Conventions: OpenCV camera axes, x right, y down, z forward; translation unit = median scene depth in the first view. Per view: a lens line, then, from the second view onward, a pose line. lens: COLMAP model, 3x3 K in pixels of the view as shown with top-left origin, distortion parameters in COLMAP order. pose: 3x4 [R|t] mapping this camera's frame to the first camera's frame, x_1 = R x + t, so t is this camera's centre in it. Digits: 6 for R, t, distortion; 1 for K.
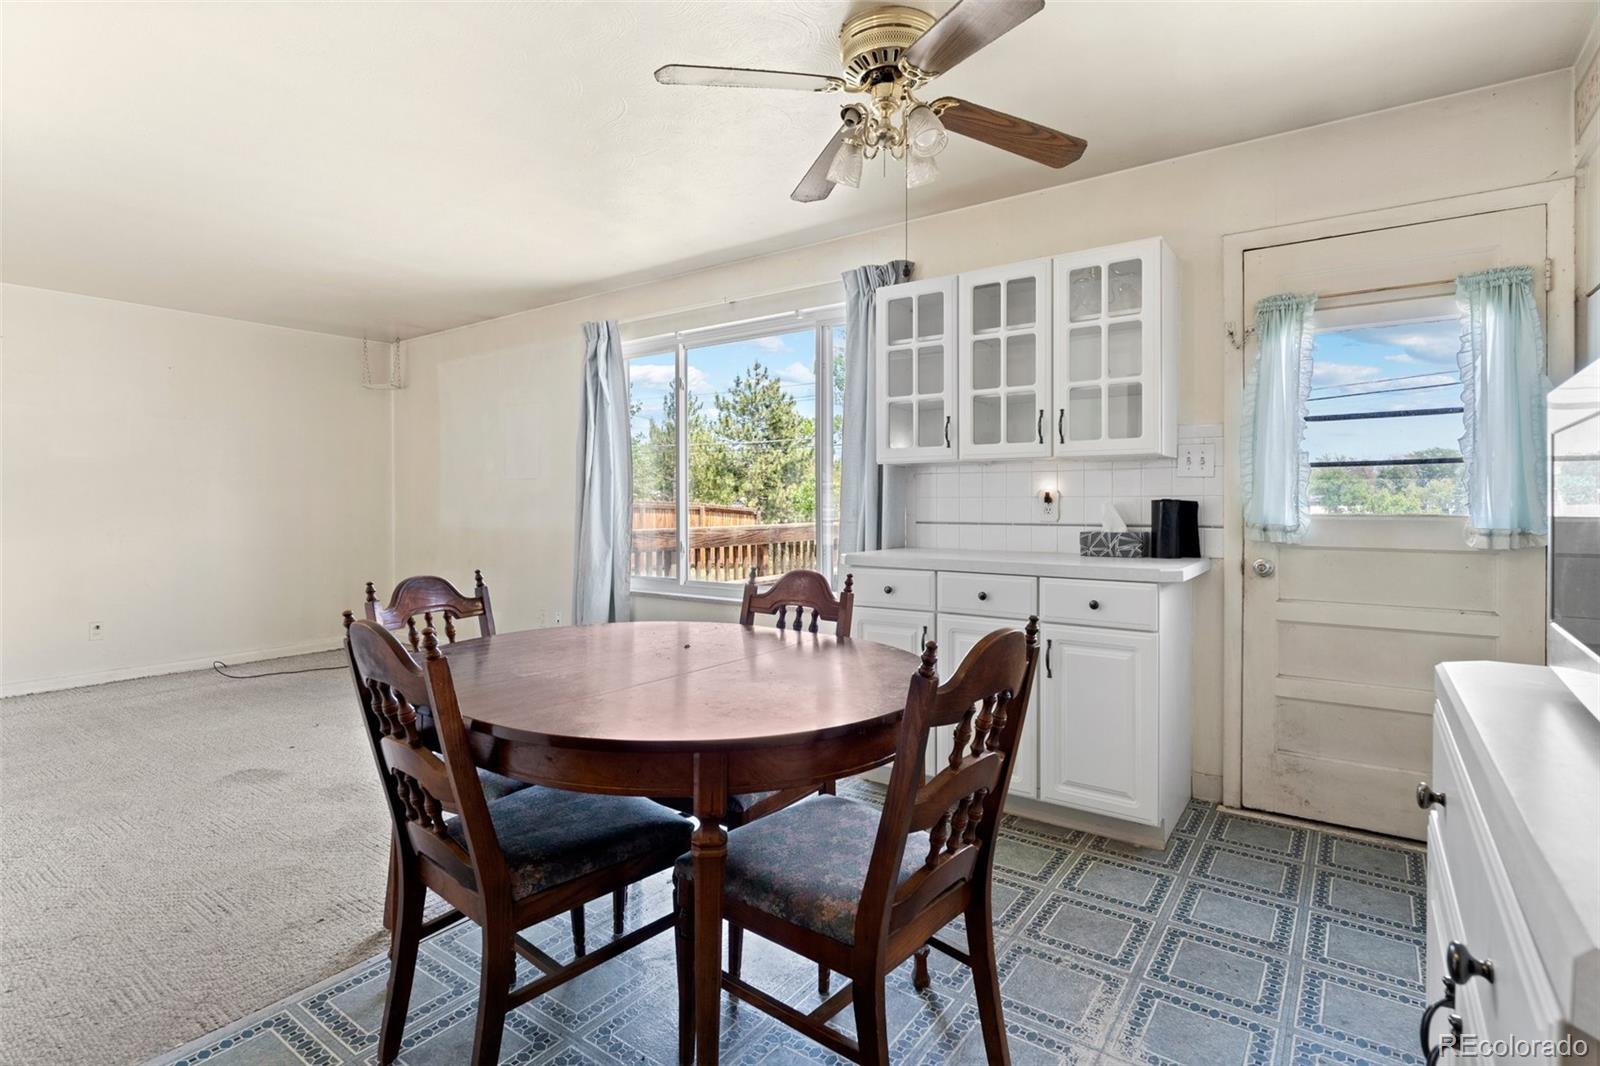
lens RADIAL K [[780.7, 0, 800.0], [0, 780.7, 533.0], [0, 0, 1]] dist [0.000756, 0.000139]
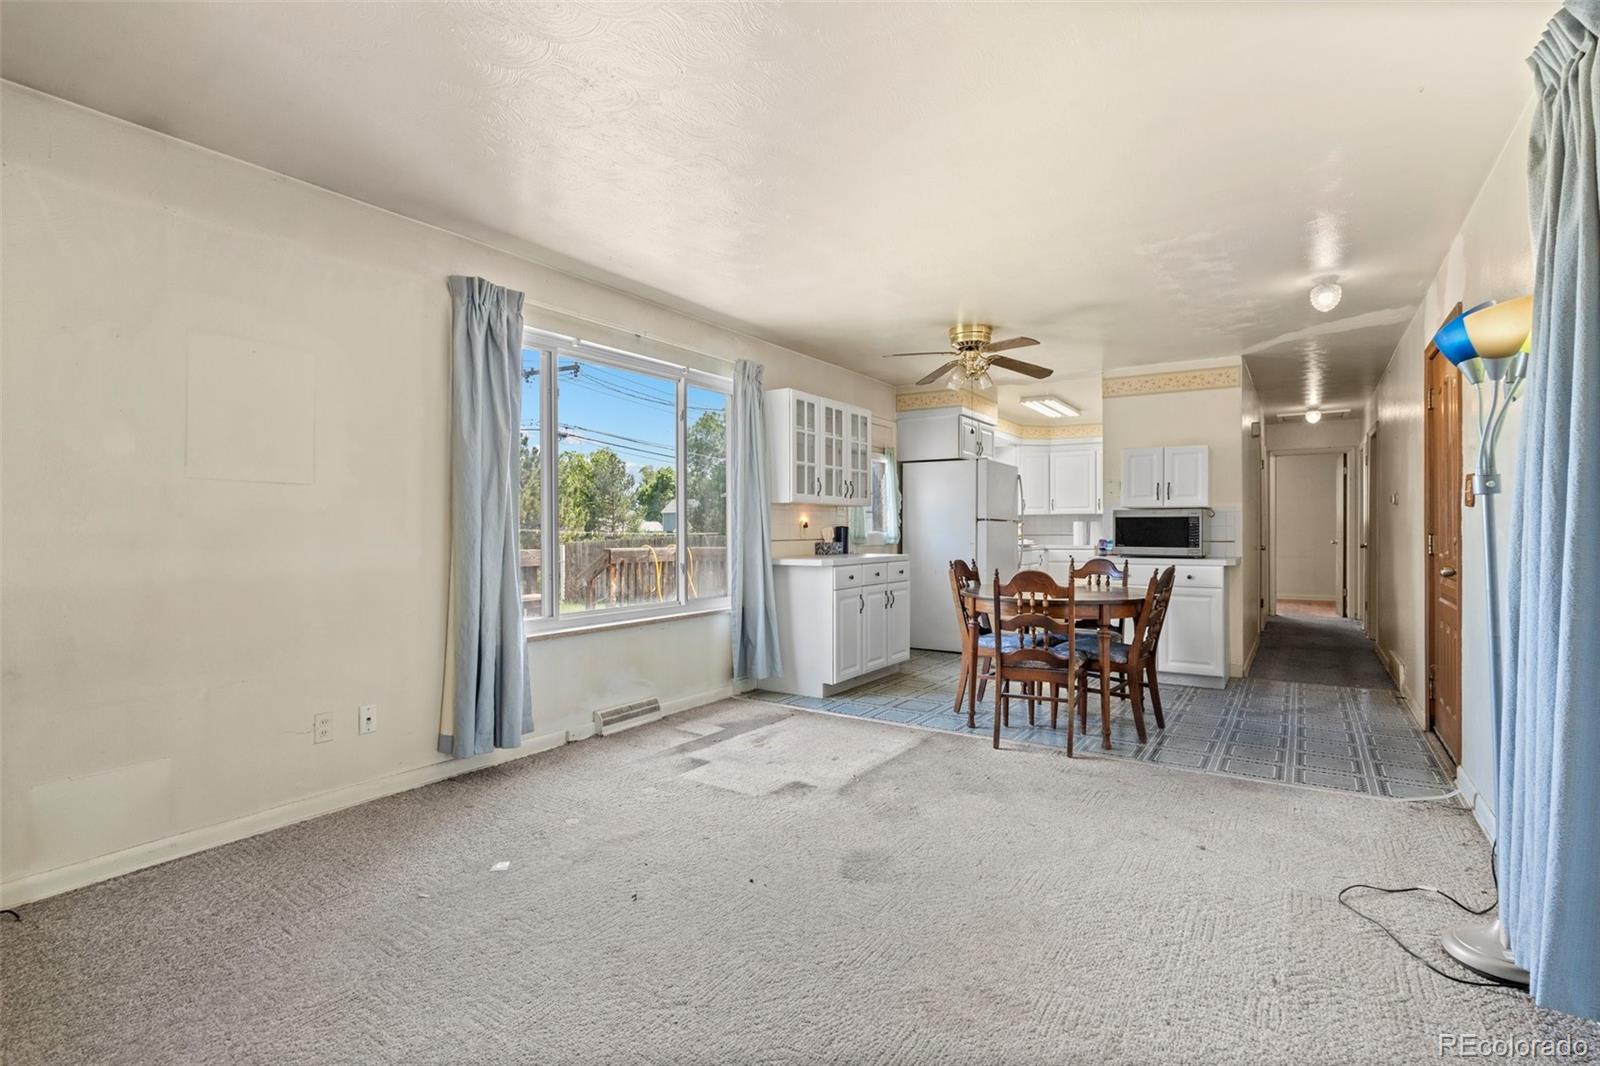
lens RADIAL K [[780.7, 0, 800.0], [0, 780.7, 533.0], [0, 0, 1]] dist [0.000756, 0.000139]
pose [[-0.048002, -0.004739, 0.998836, -1.582121], [0.035898, 0.999335, 0.006466, -0.038967], [-0.998202, 0.036166, -0.047799, 1.159320]]
